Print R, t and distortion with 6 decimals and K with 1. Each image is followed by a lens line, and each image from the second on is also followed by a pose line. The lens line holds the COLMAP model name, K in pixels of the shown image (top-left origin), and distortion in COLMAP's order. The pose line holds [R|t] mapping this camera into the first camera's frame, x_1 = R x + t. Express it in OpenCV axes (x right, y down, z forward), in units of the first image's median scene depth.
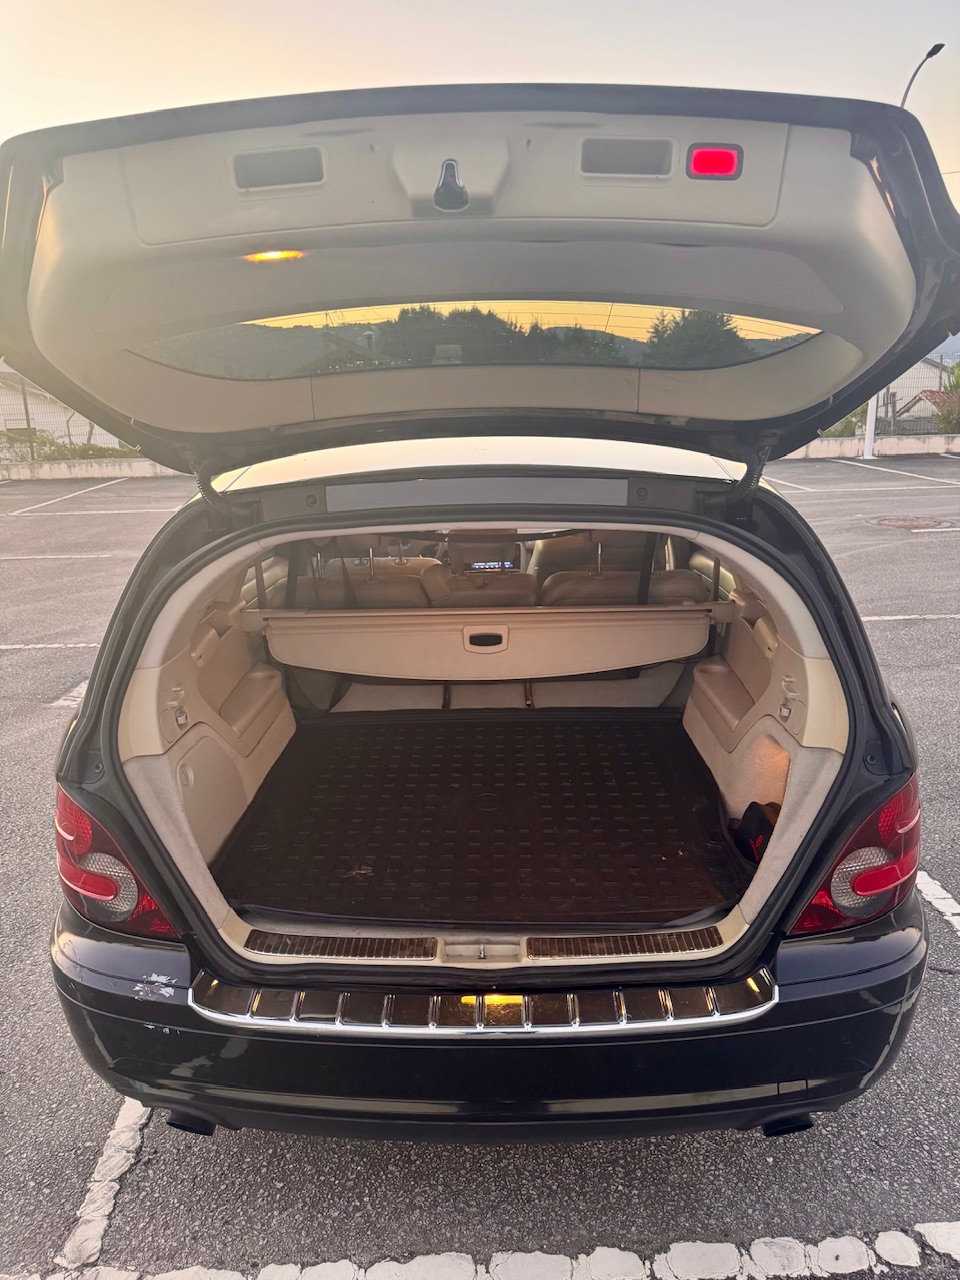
lens RADIAL K [[911.5, 0, 480.1], [0, 911.5, 646.7], [0, 0, 1]] dist [0.027033, -0.035444]
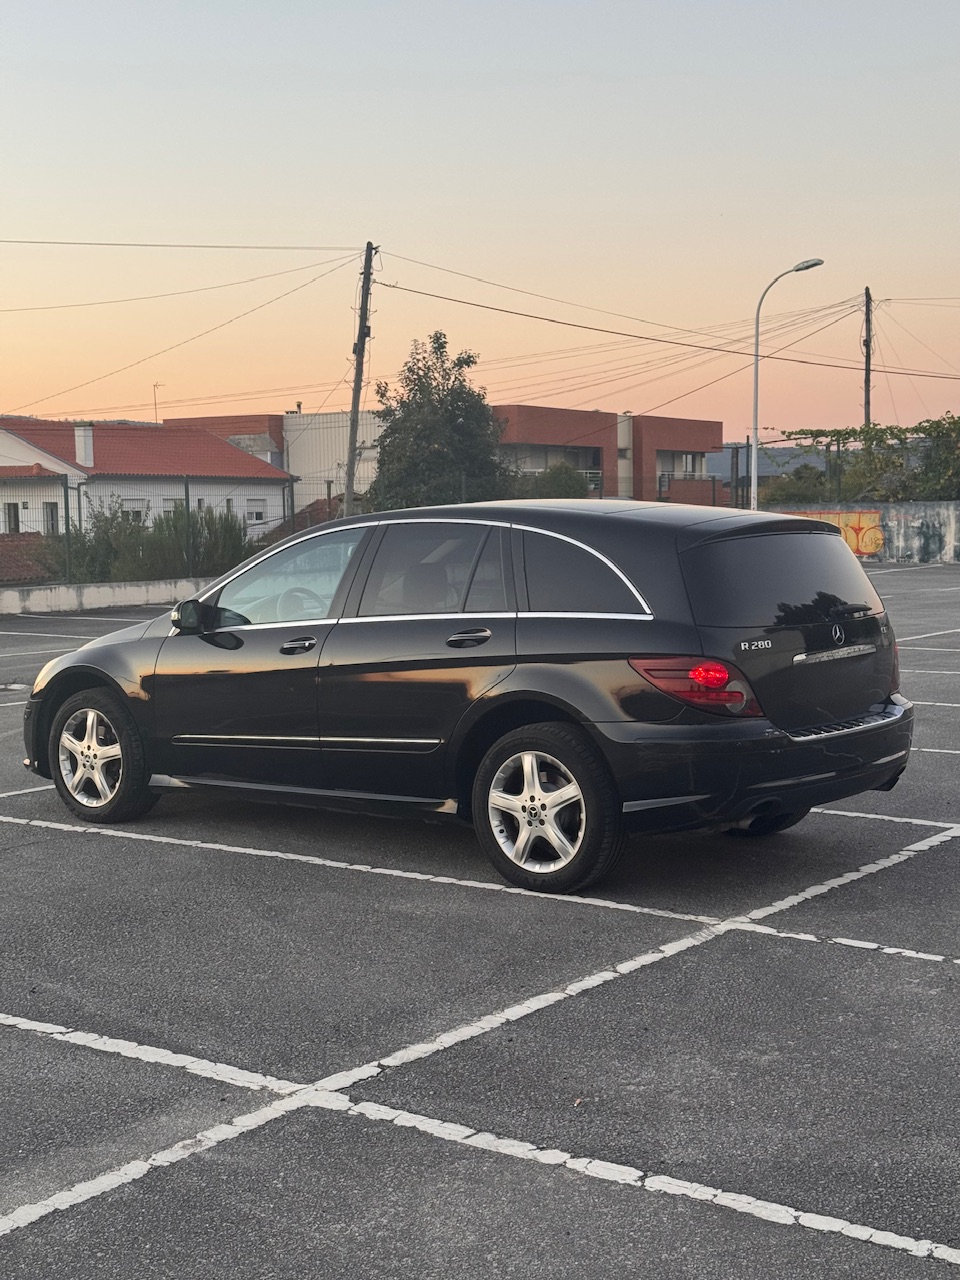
lens RADIAL K [[1786.0, 0, 479.4], [0, 1786.0, 634.8], [0, 0, 1]] dist [0.125437, 0.000000]
pose [[0.620465, -0.040991, 0.783162, -3.427771], [0.213401, 0.969775, -0.118310, 0.410712], [-0.754641, 0.240535, 0.610459, -0.972643]]
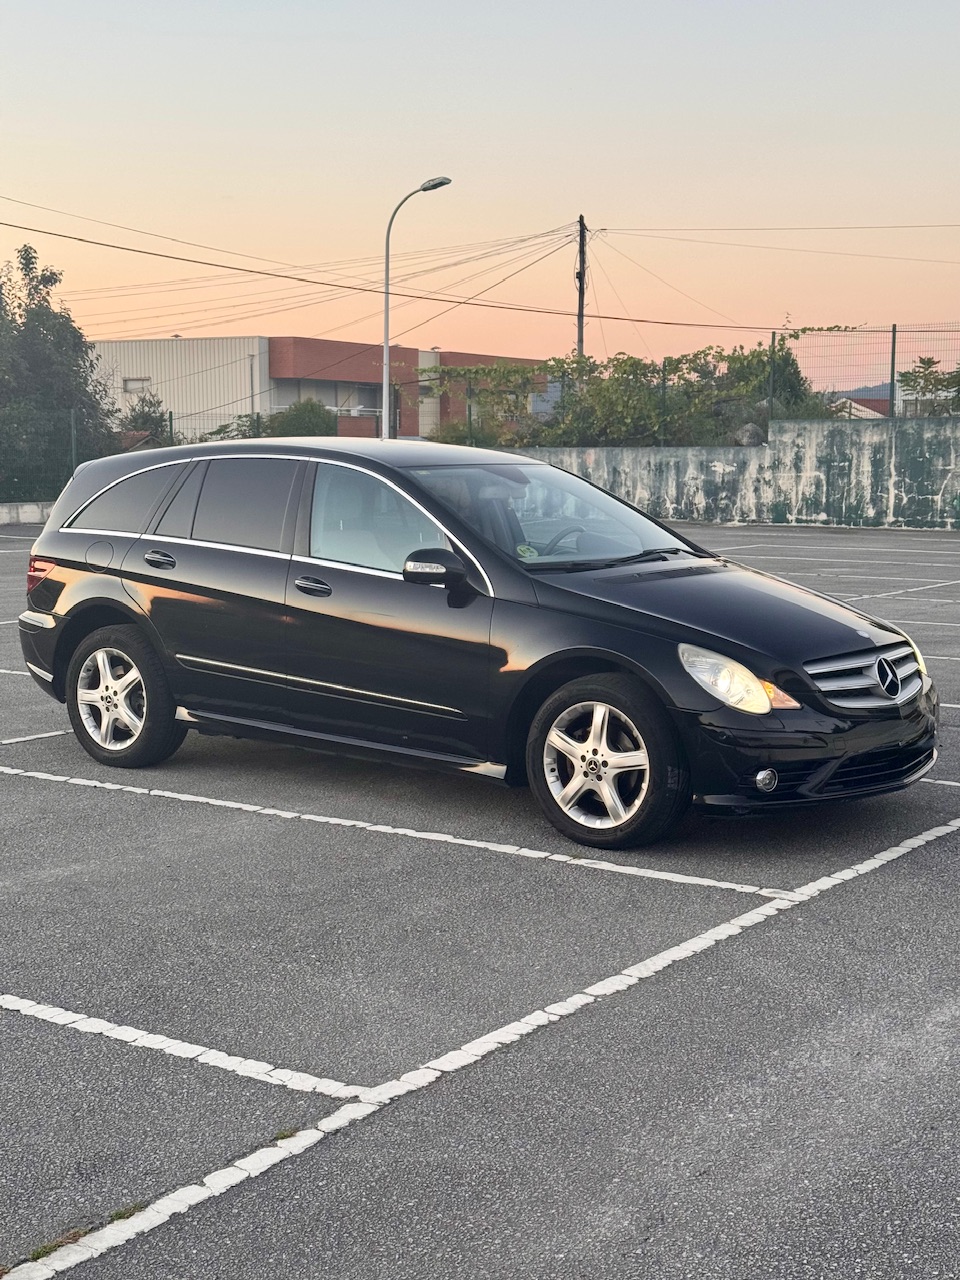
lens RADIAL K [[1786.0, 0, 480.9], [0, 1786.0, 638.8], [0, 0, 1]] dist [0.125437, 0.000000]
pose [[0.599242, -0.060861, 0.798251, 0.449155], [0.202493, 0.976206, -0.077581, 0.866094], [-0.774536, 0.208130, 0.597308, -2.895488]]
